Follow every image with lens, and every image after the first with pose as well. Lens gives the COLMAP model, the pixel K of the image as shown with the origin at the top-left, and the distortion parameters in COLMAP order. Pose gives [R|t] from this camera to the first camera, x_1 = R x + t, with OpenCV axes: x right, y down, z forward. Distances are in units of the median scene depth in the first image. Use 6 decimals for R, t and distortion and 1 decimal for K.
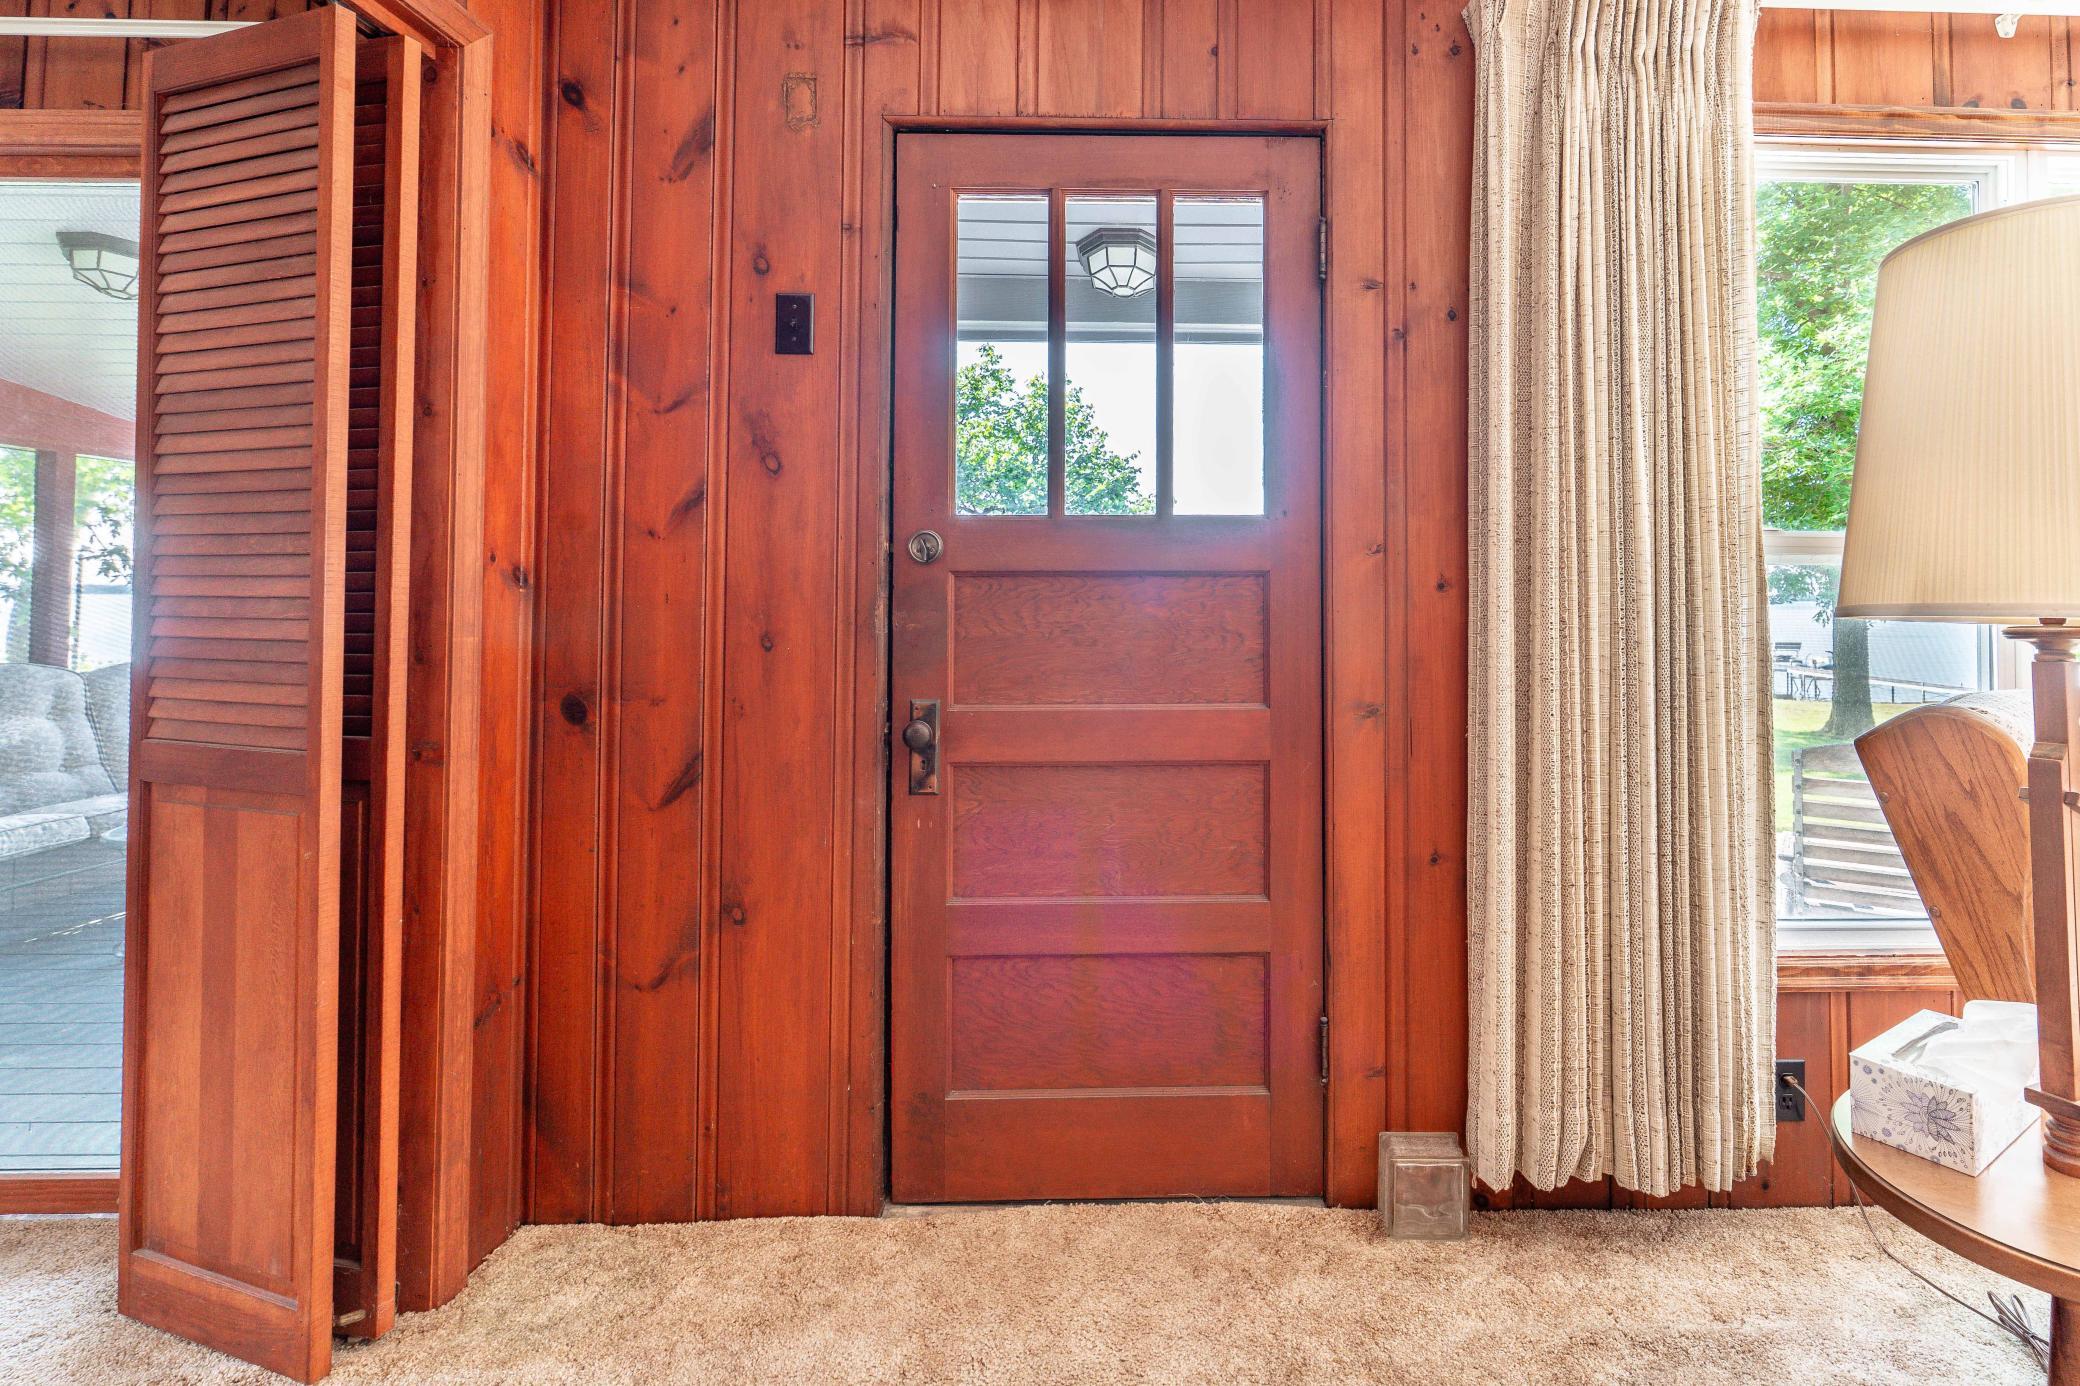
lens RADIAL K [[991.2, 0, 1124.3], [0, 991.2, 567.2], [0, 0, 1]] dist [-0.000687, 0.000270]
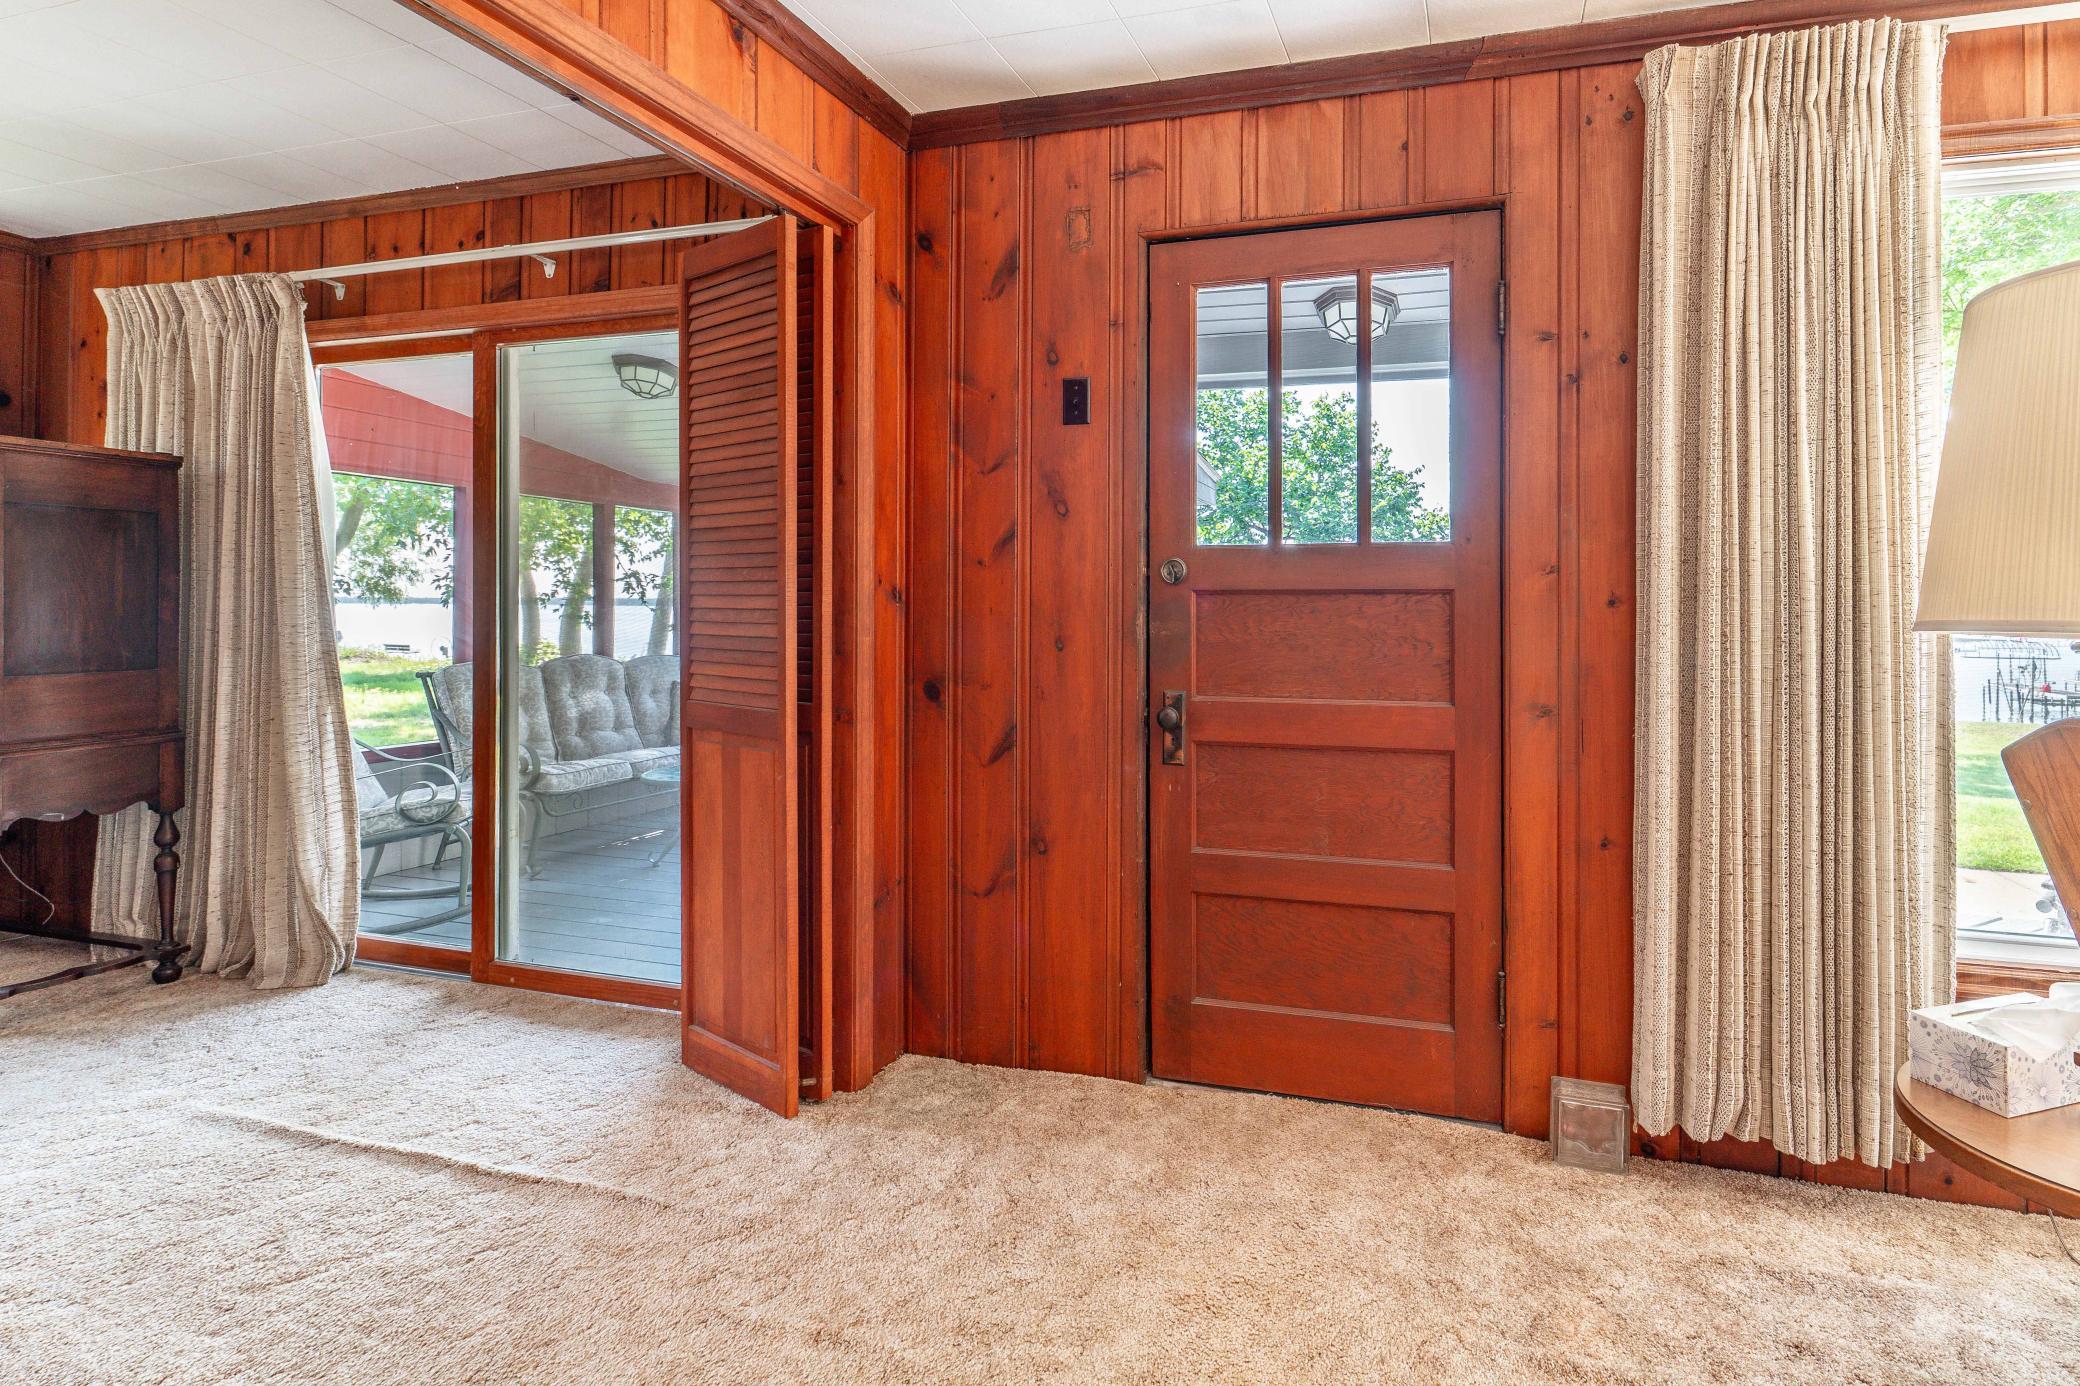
lens RADIAL K [[1129.1, 0, 1057.3], [0, 1129.1, 633.1], [0, 0, 1]] dist [-0.006242, 0.009084]
pose [[0.922884, 0.011581, -0.384903, 0.231778], [0.008161, 0.998735, 0.049618, -0.014878], [0.384991, -0.048933, 0.921622, -0.416797]]
